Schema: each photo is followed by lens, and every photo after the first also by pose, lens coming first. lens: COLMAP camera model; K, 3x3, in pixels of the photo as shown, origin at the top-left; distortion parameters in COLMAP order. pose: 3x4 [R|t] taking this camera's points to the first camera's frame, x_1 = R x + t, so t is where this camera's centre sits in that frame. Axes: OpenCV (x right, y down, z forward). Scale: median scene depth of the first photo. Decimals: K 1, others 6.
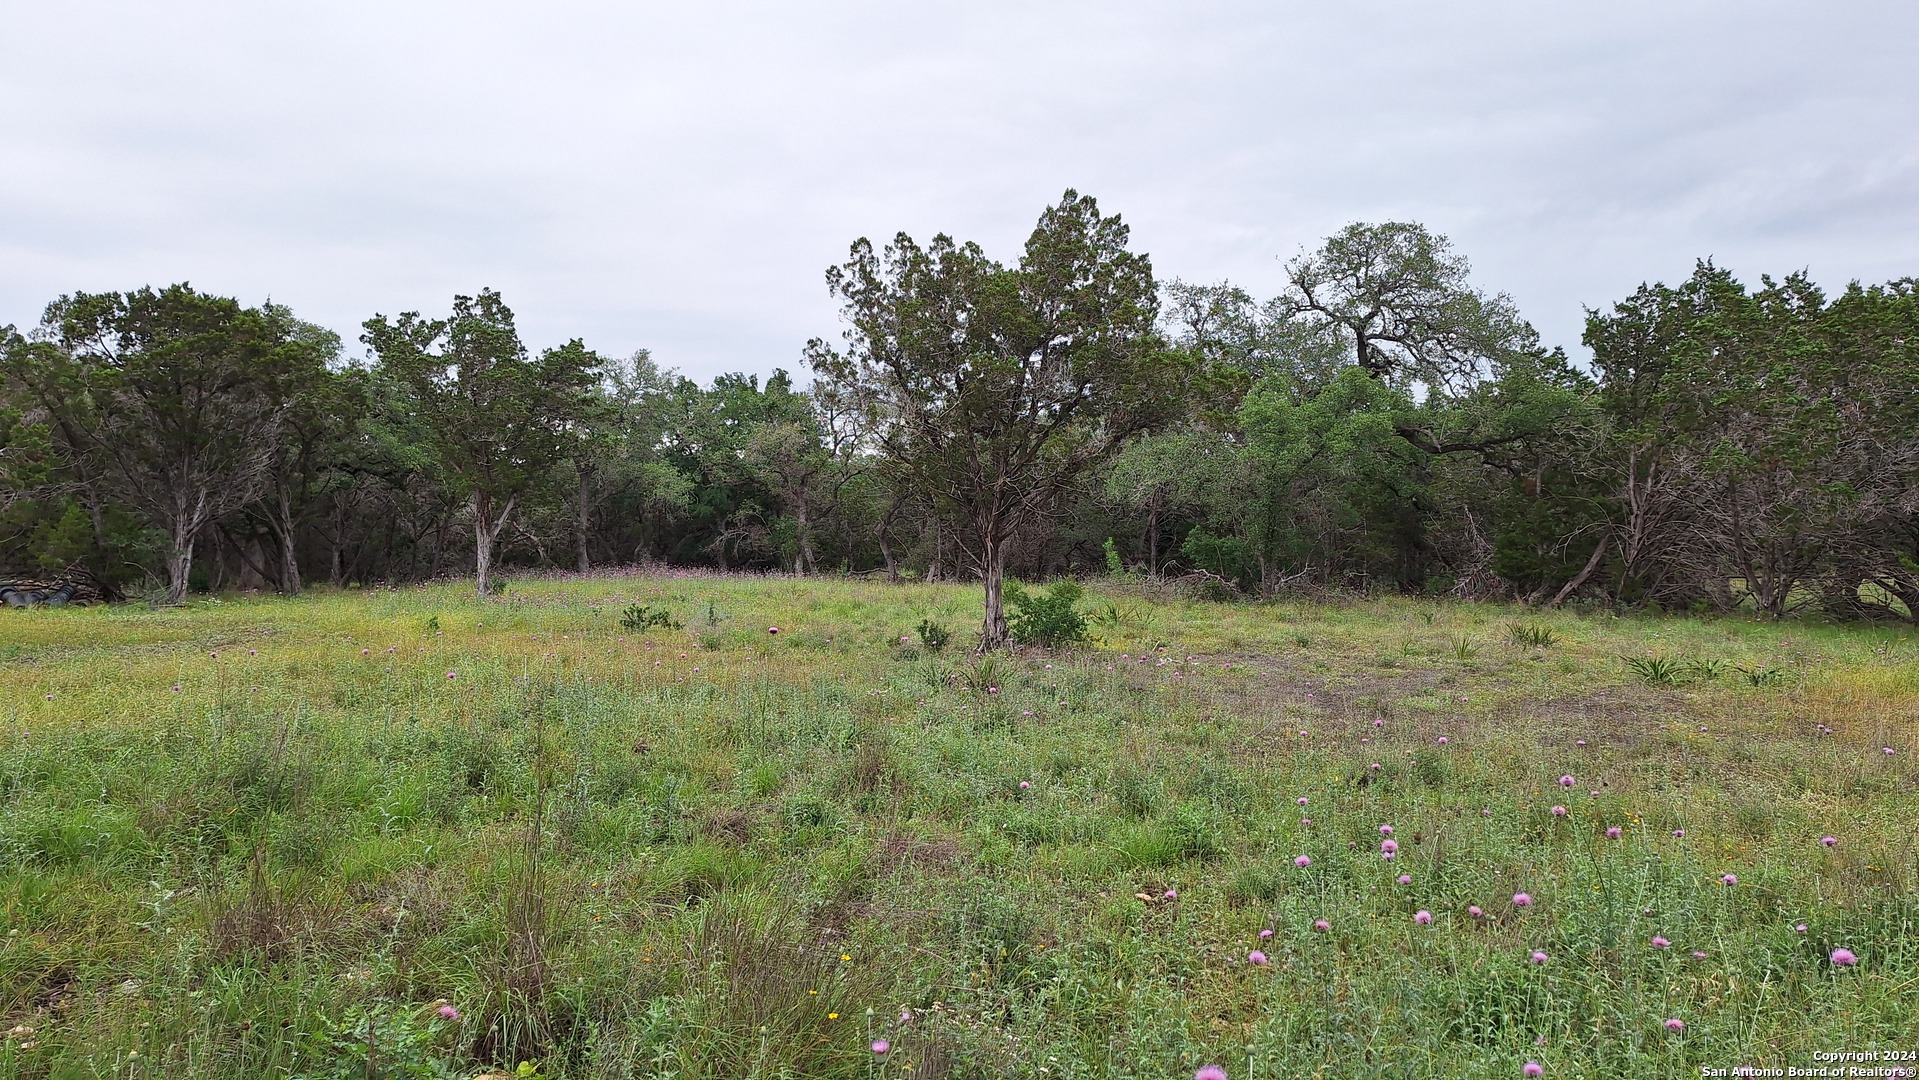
lens RADIAL K [[1419.4, 0, 959.5], [0, 1419.4, 540.0], [0, 0, 1]] dist [0.139108, -0.179377]
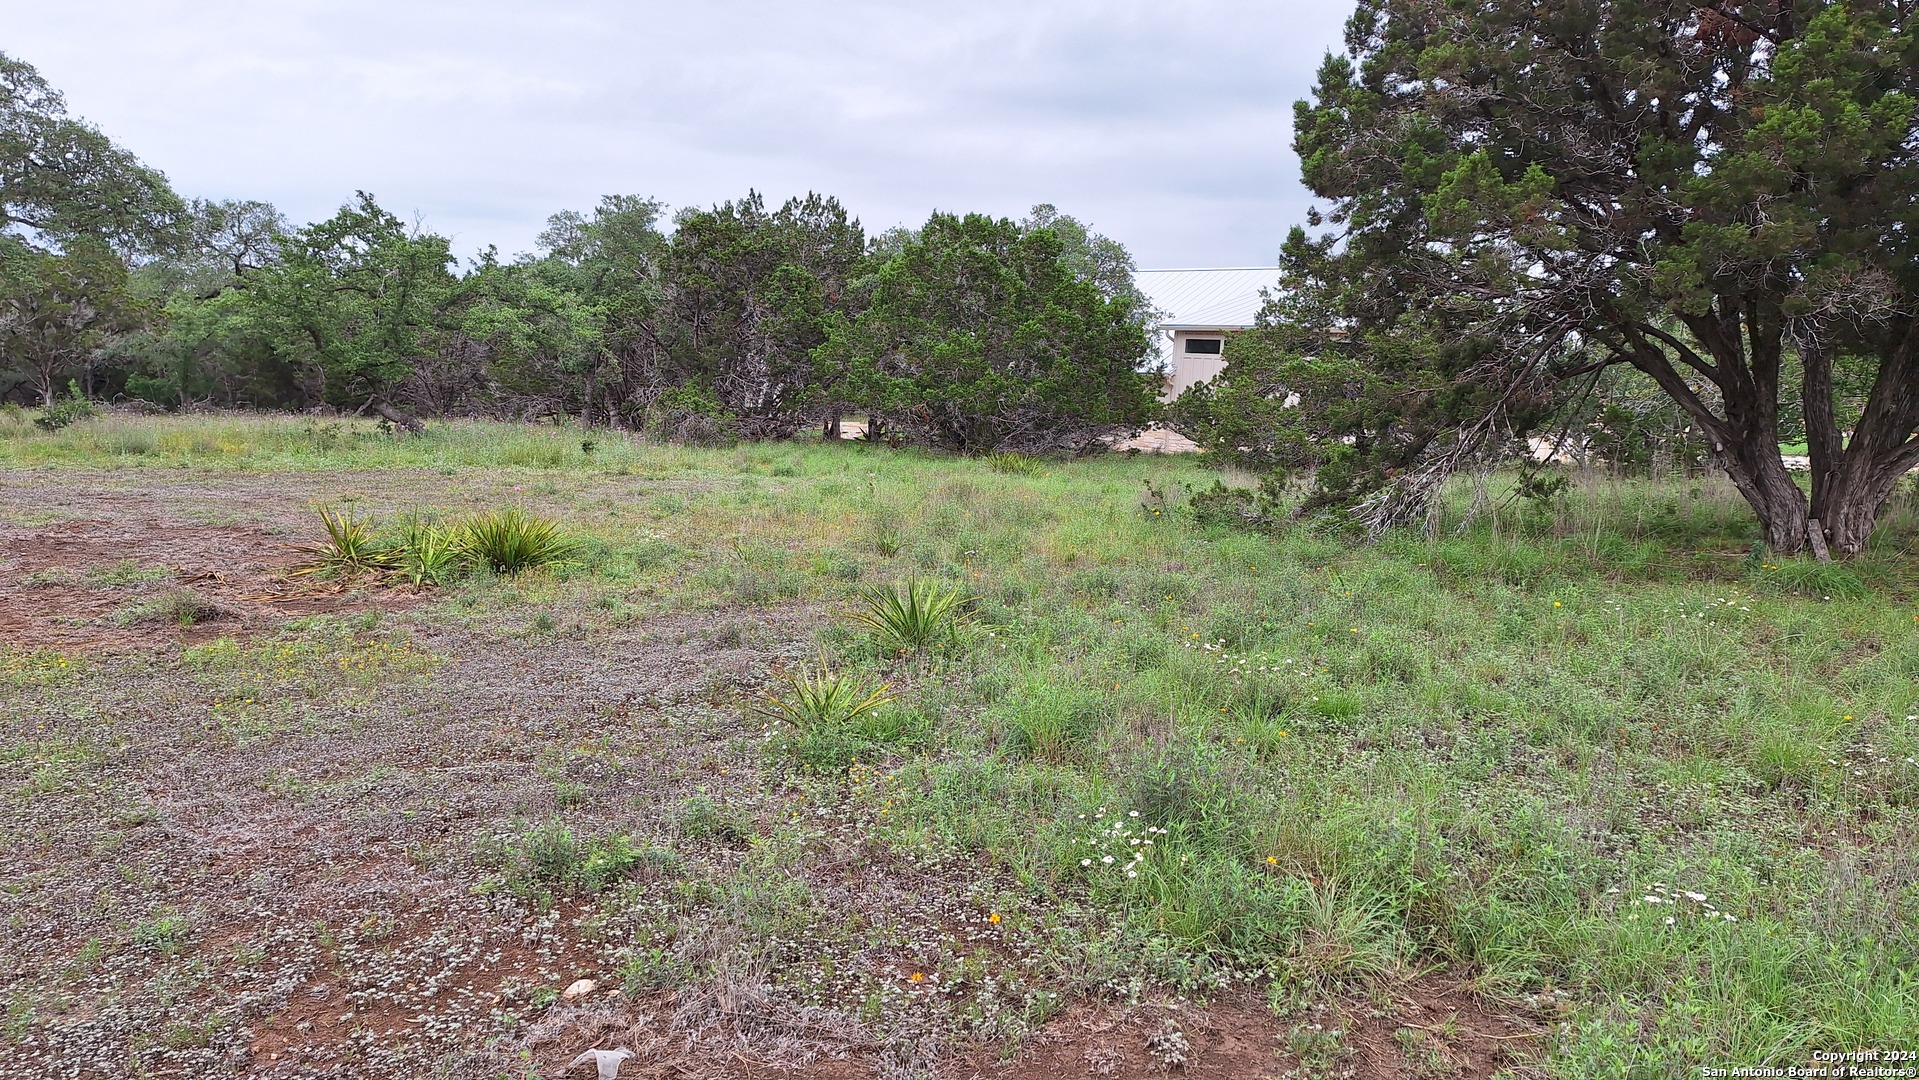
lens RADIAL K [[1419.4, 0, 959.5], [0, 1419.4, 540.0], [0, 0, 1]] dist [0.139108, -0.179377]
pose [[0.767590, -0.055055, 0.638573, -0.209259], [-0.010354, 0.995109, 0.098240, 0.008983], [-0.640858, -0.082019, 0.763265, -1.008998]]
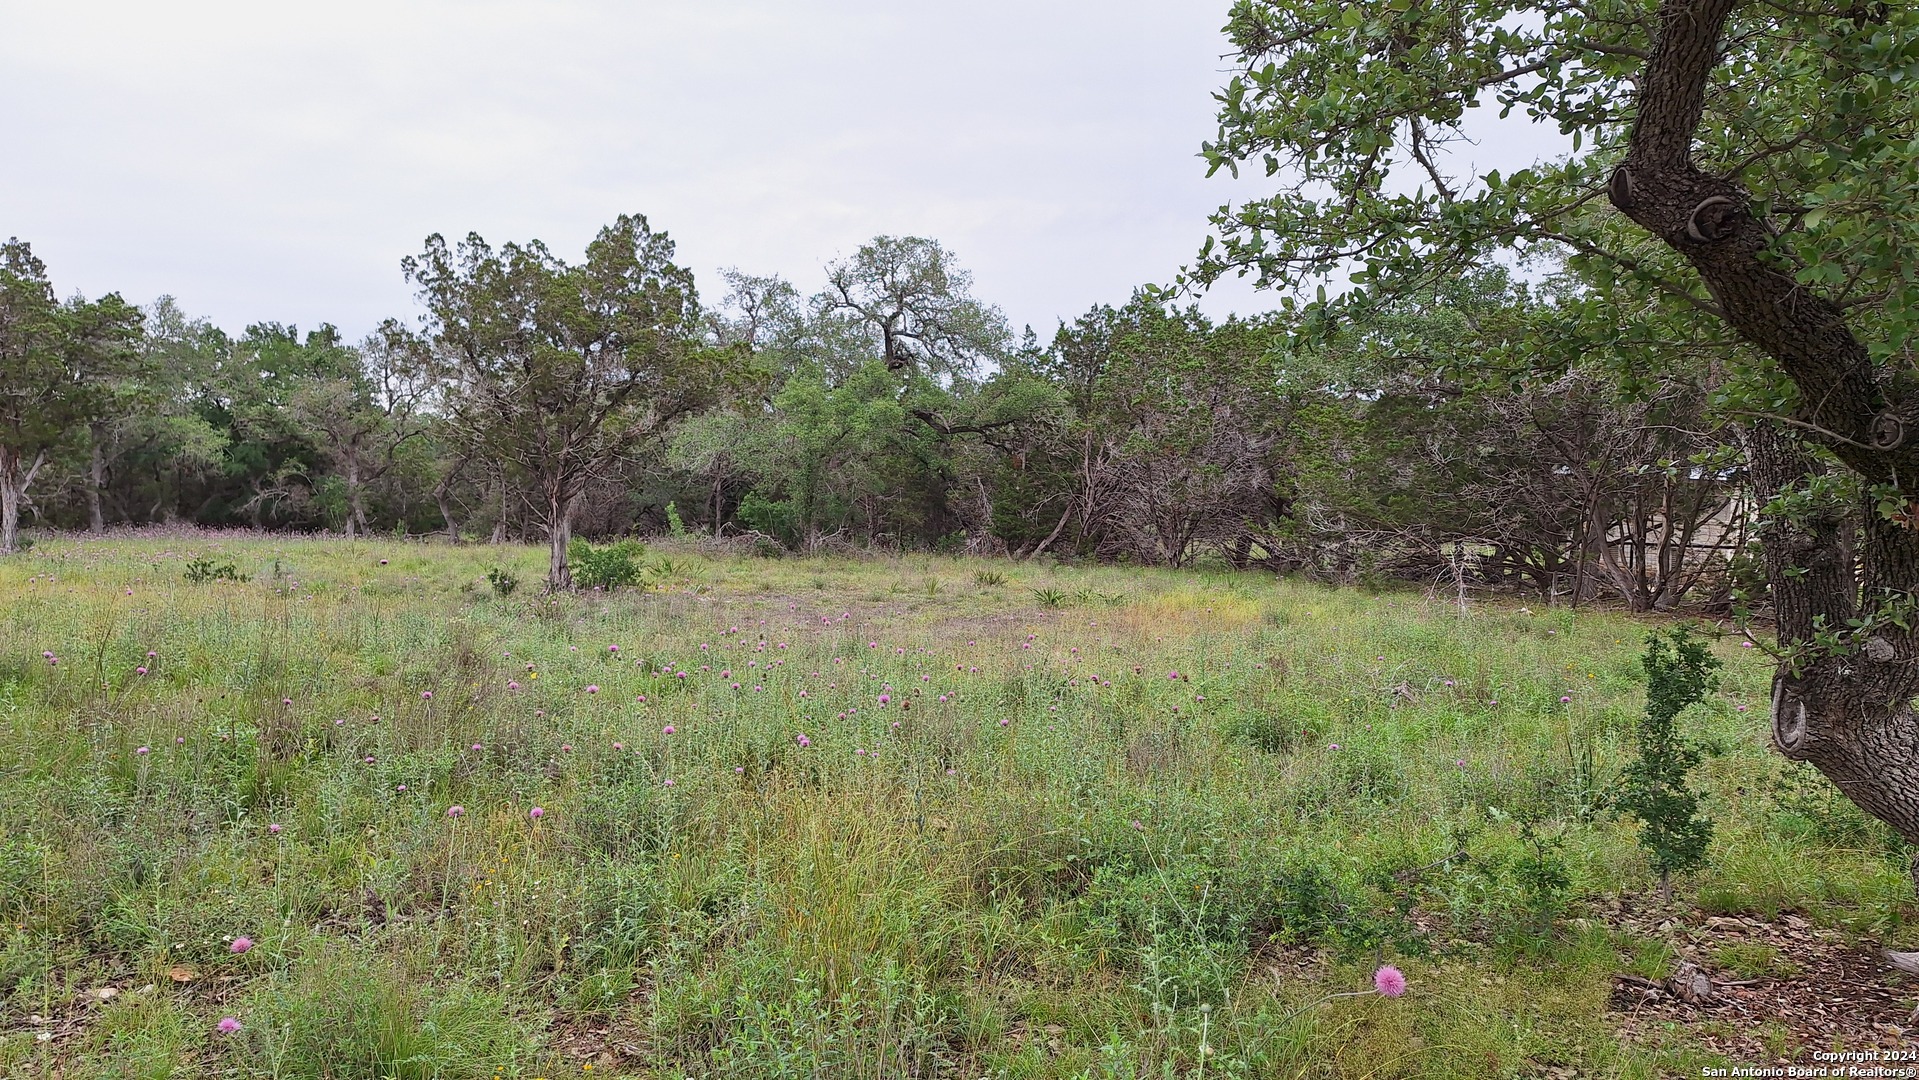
lens RADIAL K [[1419.4, 0, 959.5], [0, 1419.4, 540.0], [0, 0, 1]] dist [0.139108, -0.179377]
pose [[0.957085, 0.002531, 0.289797, -0.001316], [-0.009309, 0.999714, 0.022010, 0.002251], [-0.289658, -0.023763, 0.956835, -0.144022]]
